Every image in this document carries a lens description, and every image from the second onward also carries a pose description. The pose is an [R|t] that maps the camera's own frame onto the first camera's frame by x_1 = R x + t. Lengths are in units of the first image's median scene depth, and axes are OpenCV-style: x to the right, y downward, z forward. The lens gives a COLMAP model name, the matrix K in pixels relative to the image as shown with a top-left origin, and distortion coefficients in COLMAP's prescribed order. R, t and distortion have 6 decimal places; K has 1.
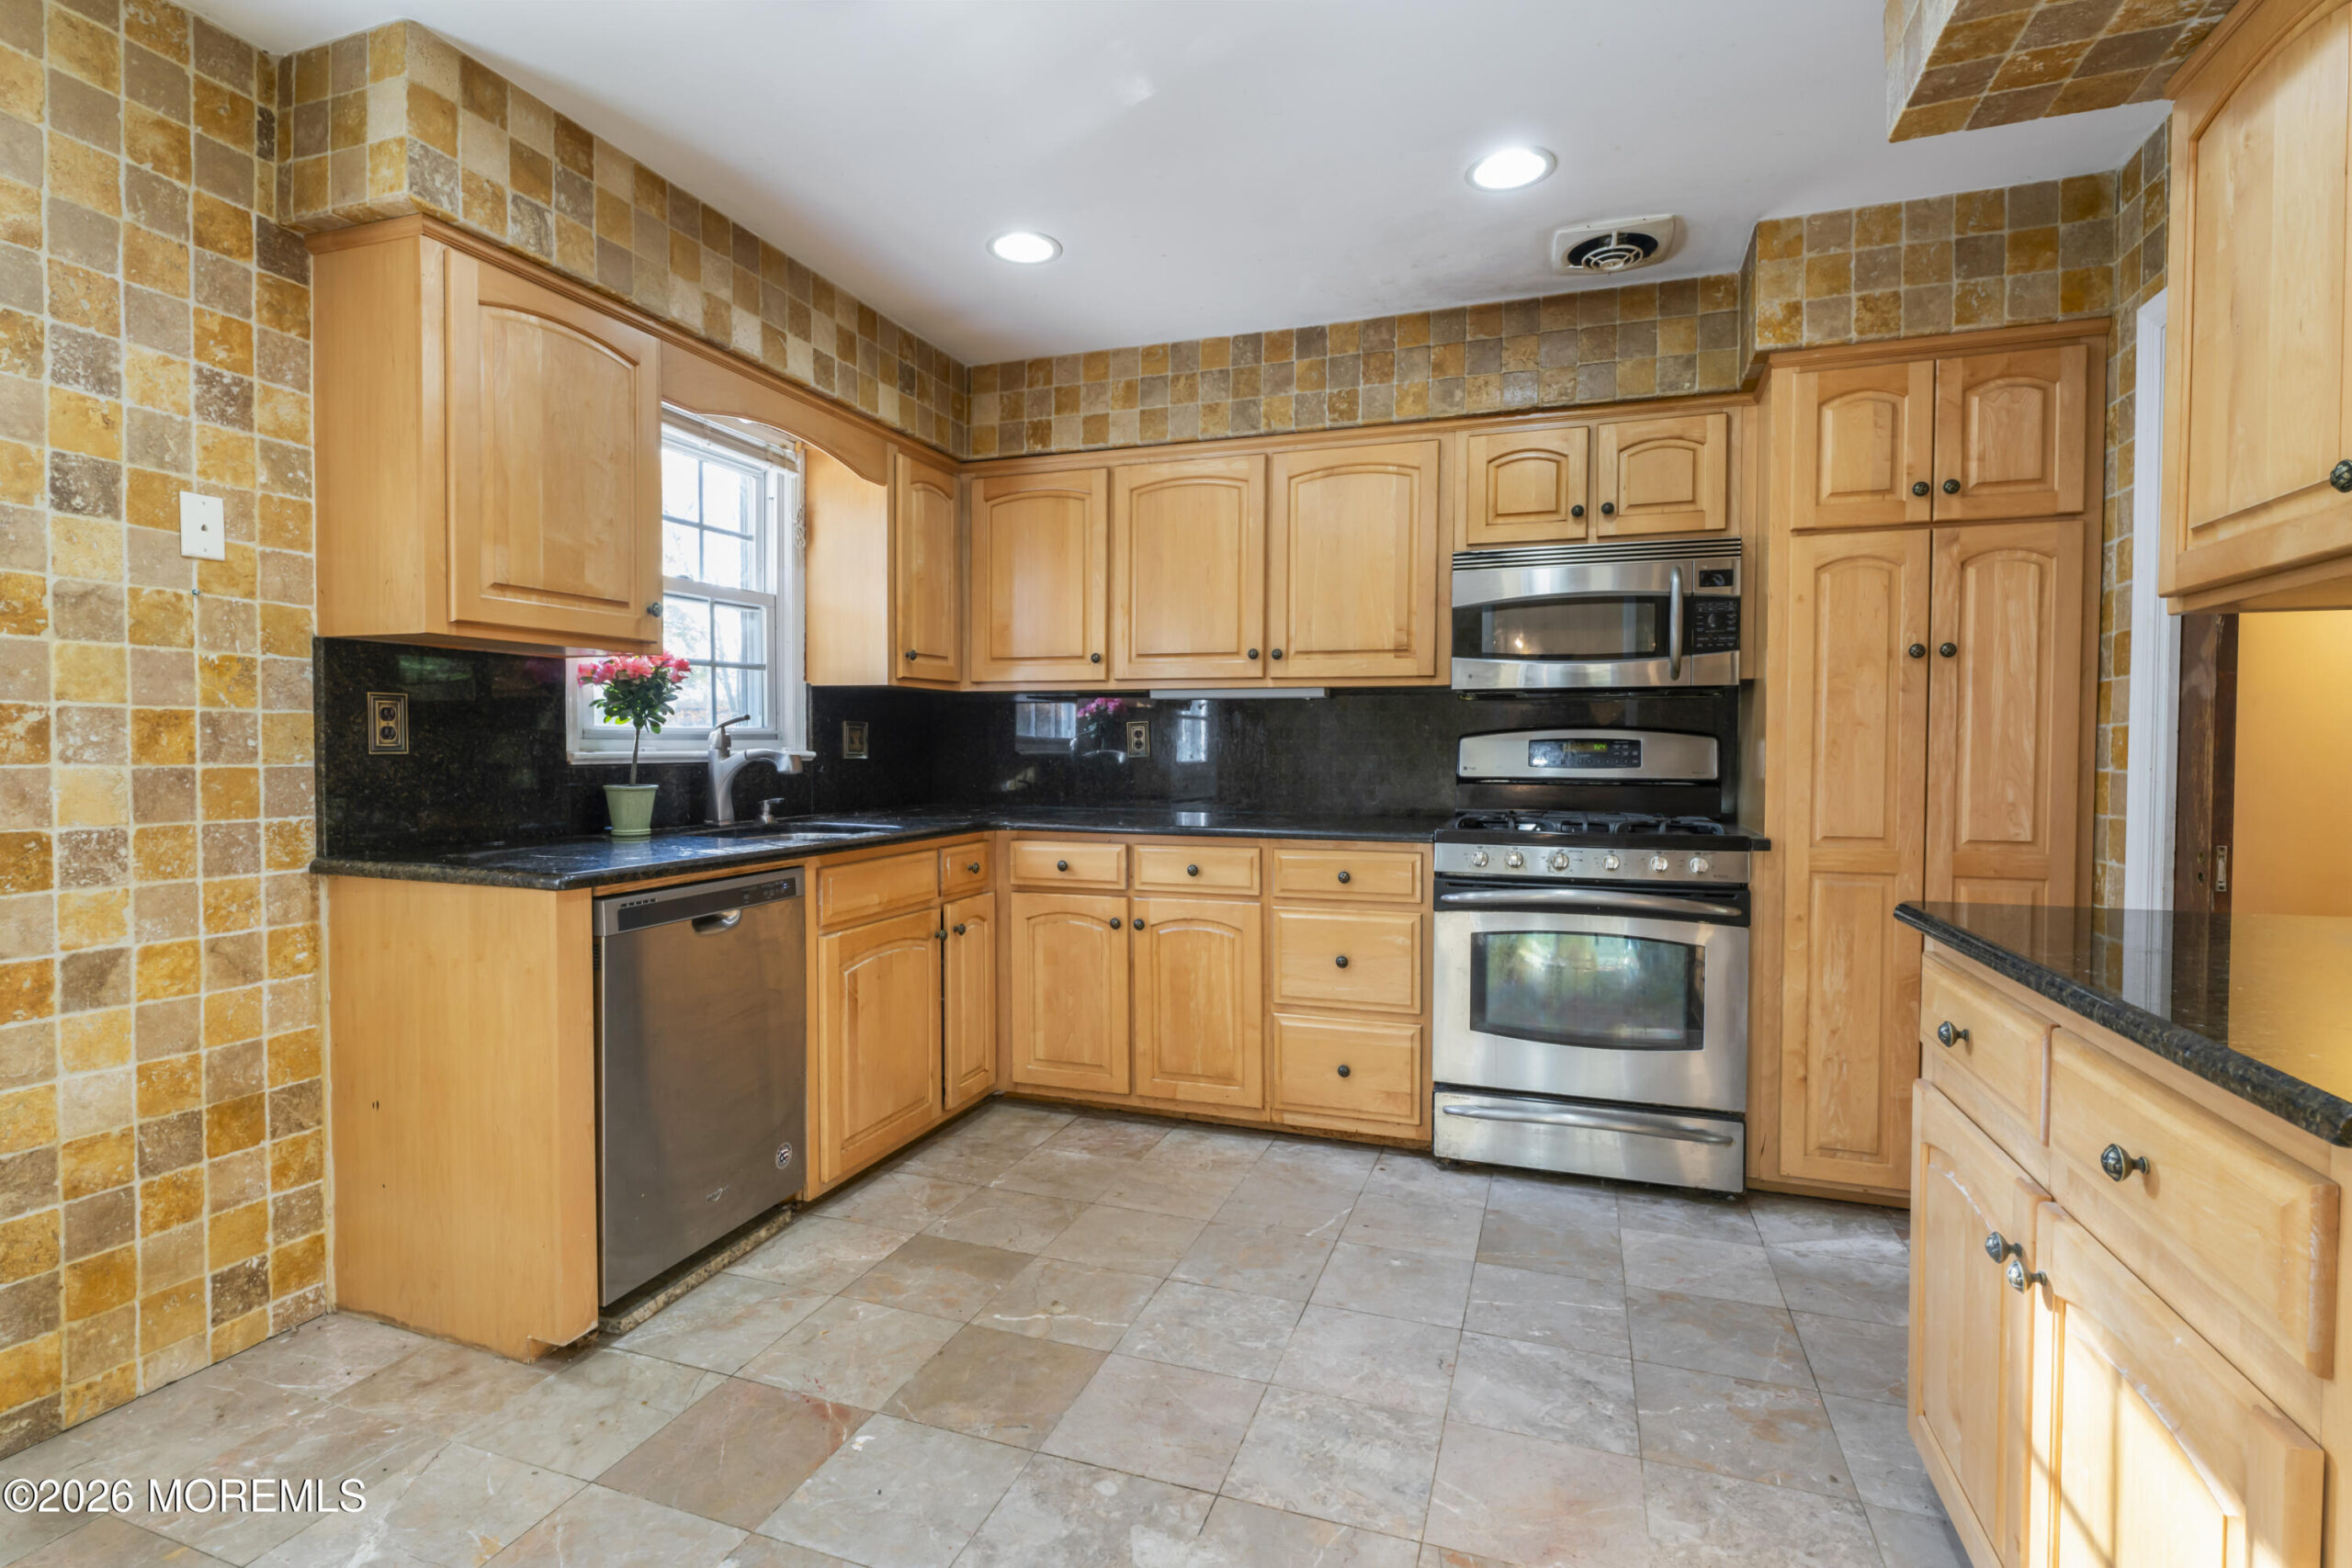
lens RADIAL K [[1121.5, 0, 1167.4], [0, 1121.5, 777.8], [0, 0, 1]] dist [-0.000365, -0.001971]
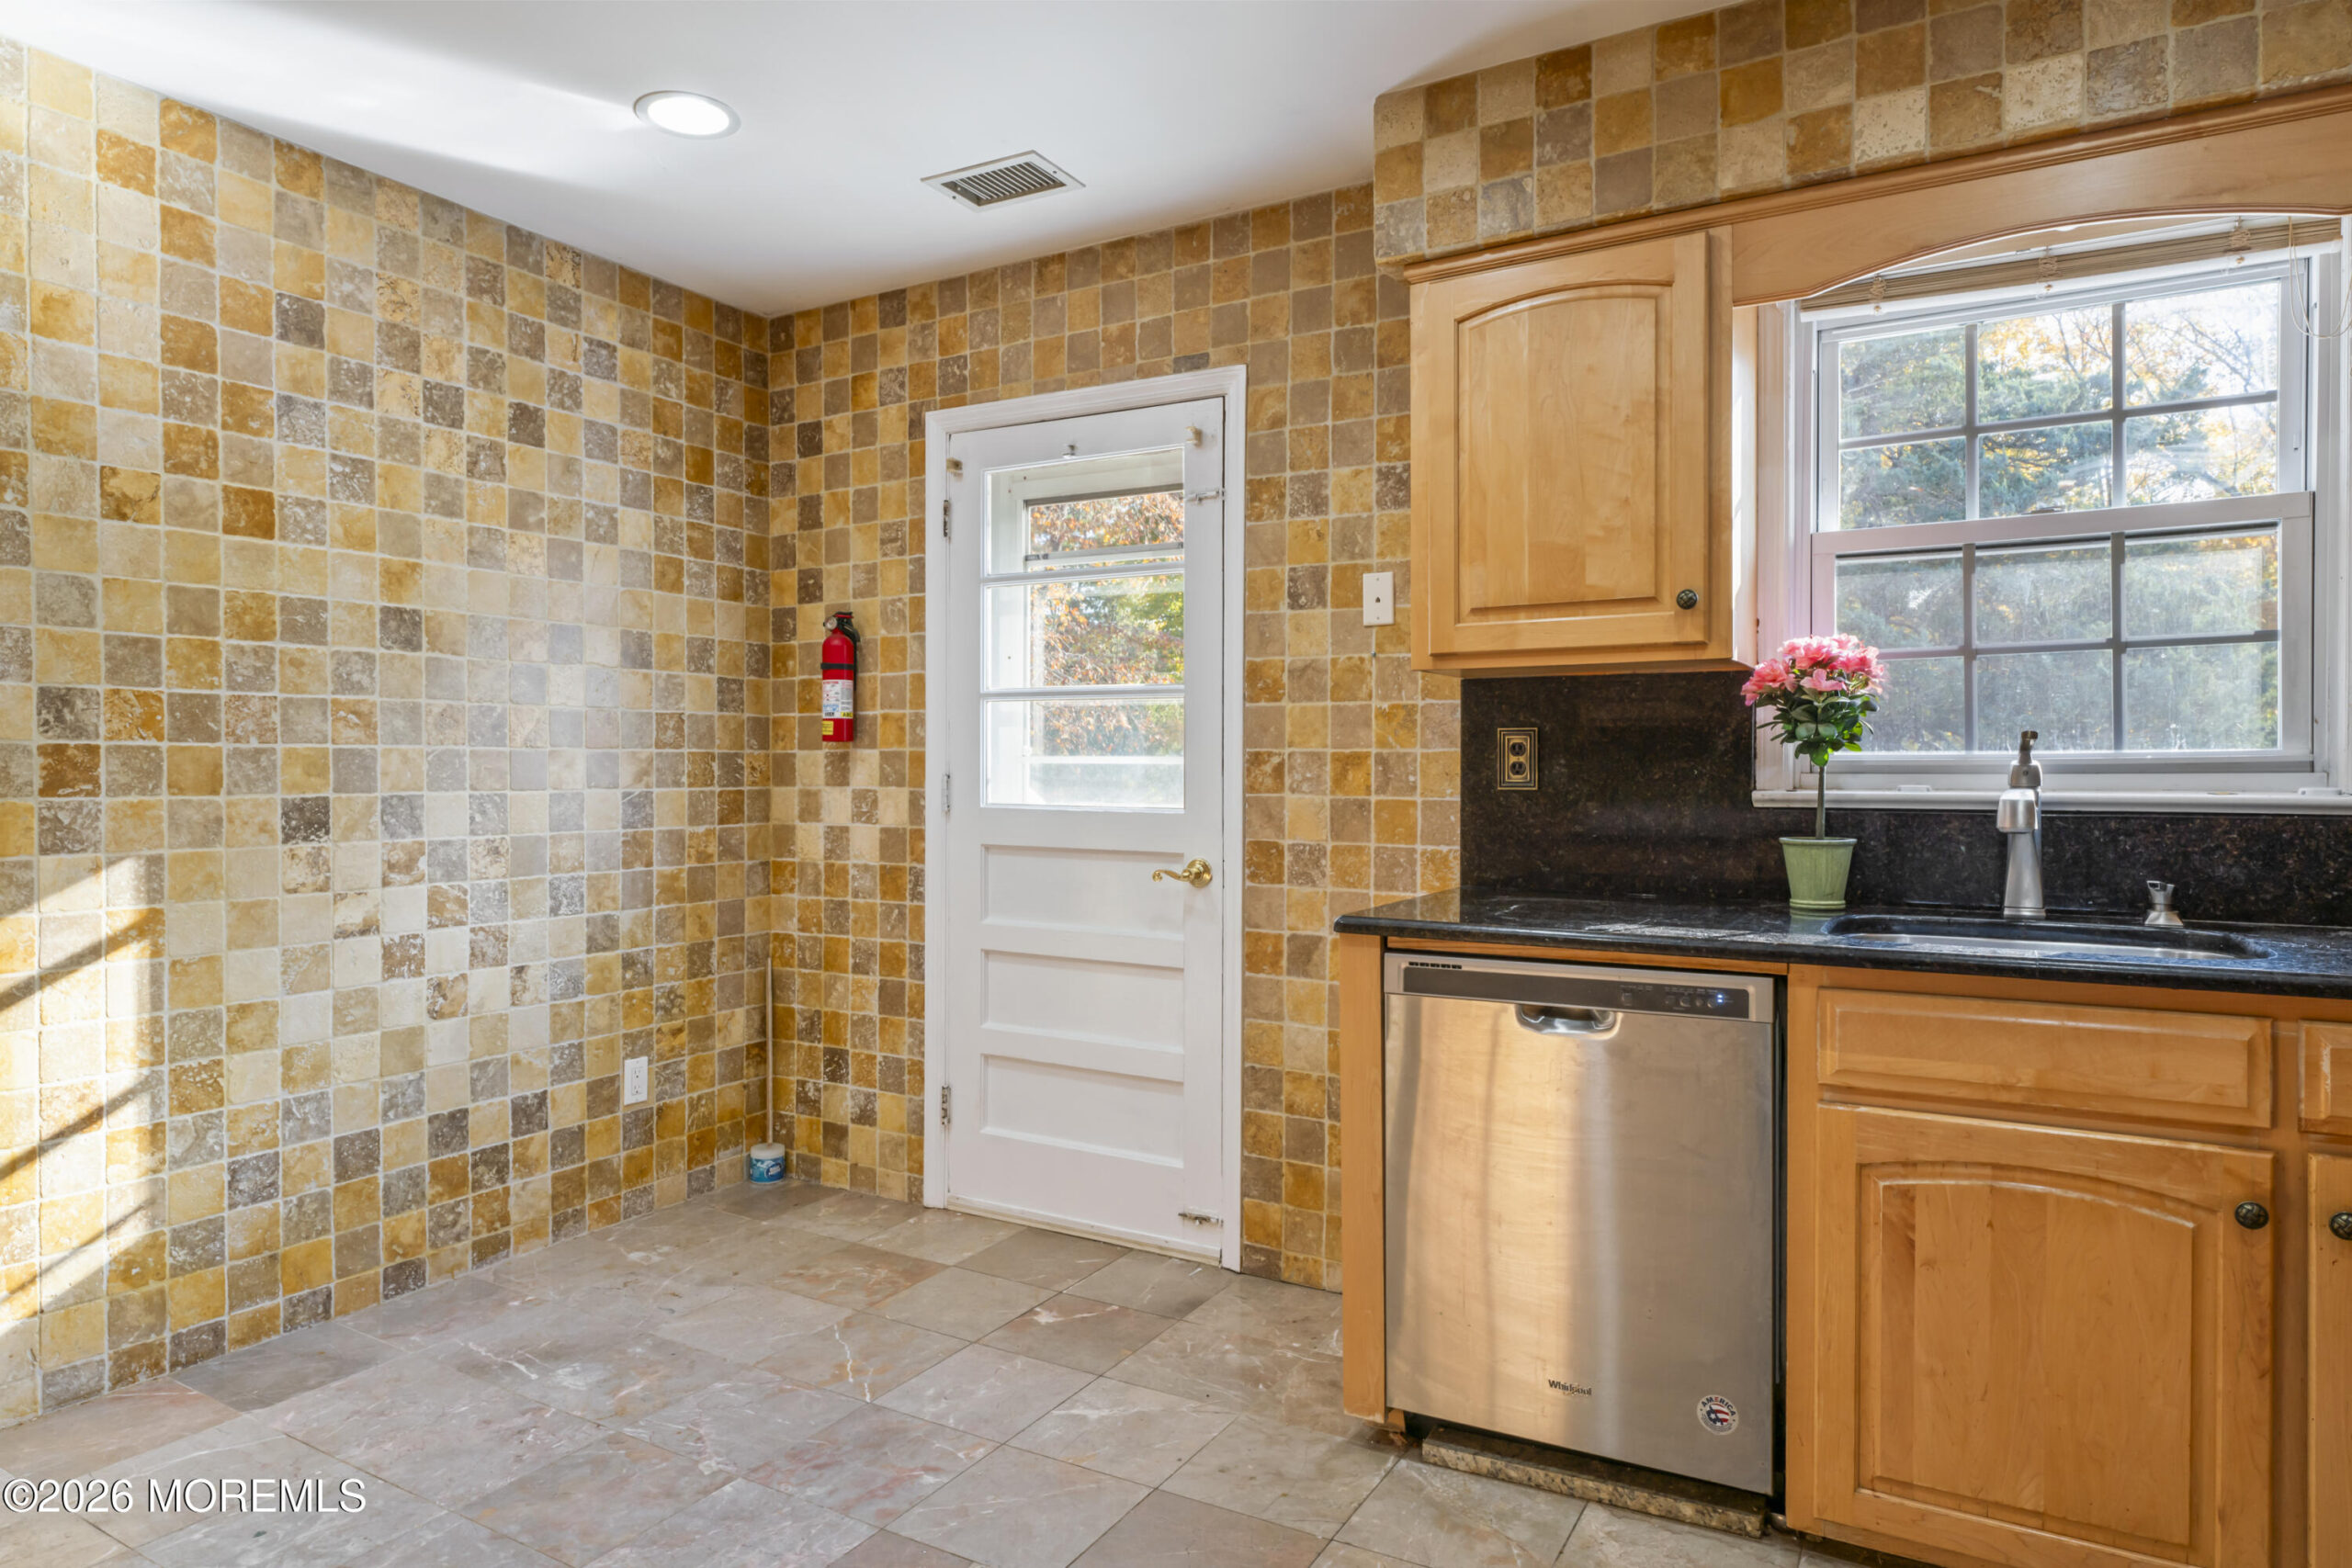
lens RADIAL K [[1384.9, 0, 1184.6], [0, 1384.9, 782.2], [0, 0, 1]] dist [0.000166, -0.001402]
pose [[-0.172738, 0.001218, -0.984967, 0.528007], [-0.032241, 0.999456, 0.006890, -0.025372], [0.984440, 0.032947, -0.172605, 0.869515]]
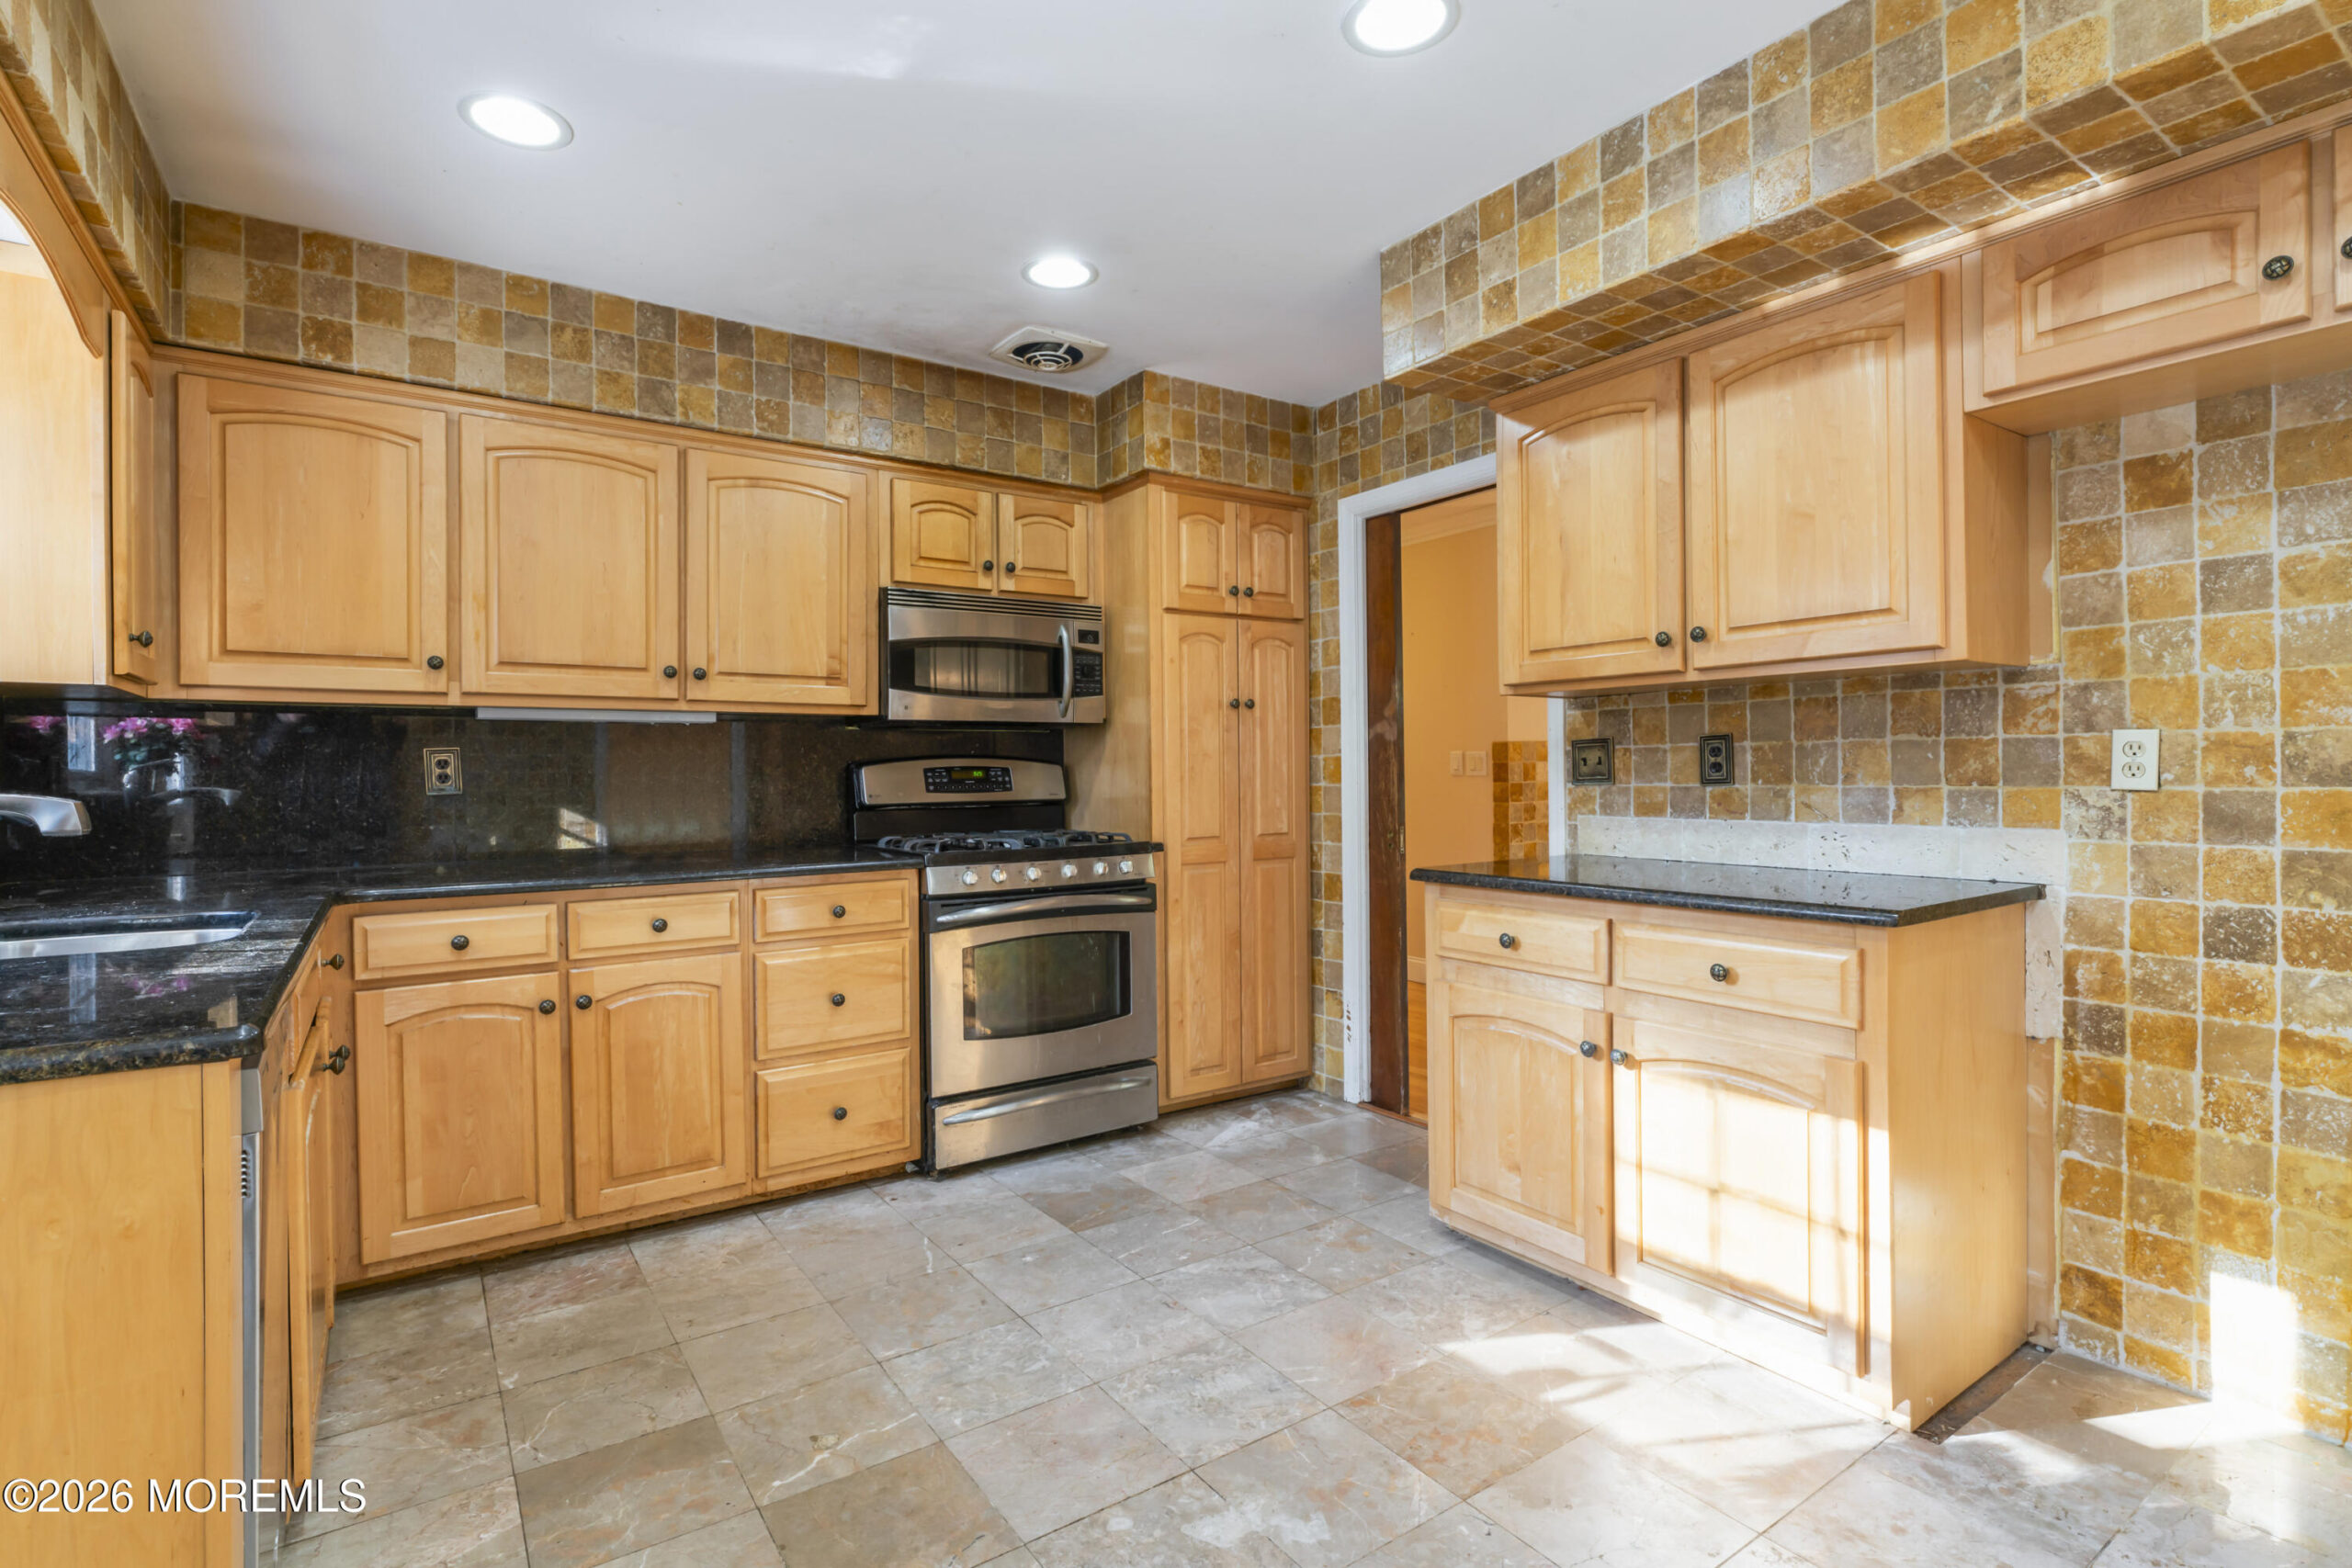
lens RADIAL K [[1121.5, 0, 1169.3], [0, 1121.5, 777.4], [0, 0, 1]] dist [-0.000365, -0.001971]
pose [[0.581646, -0.013831, 0.813324, -0.583235], [0.033841, 0.999401, -0.007206, -0.012828], [-0.812737, 0.031715, 0.581766, 0.258282]]
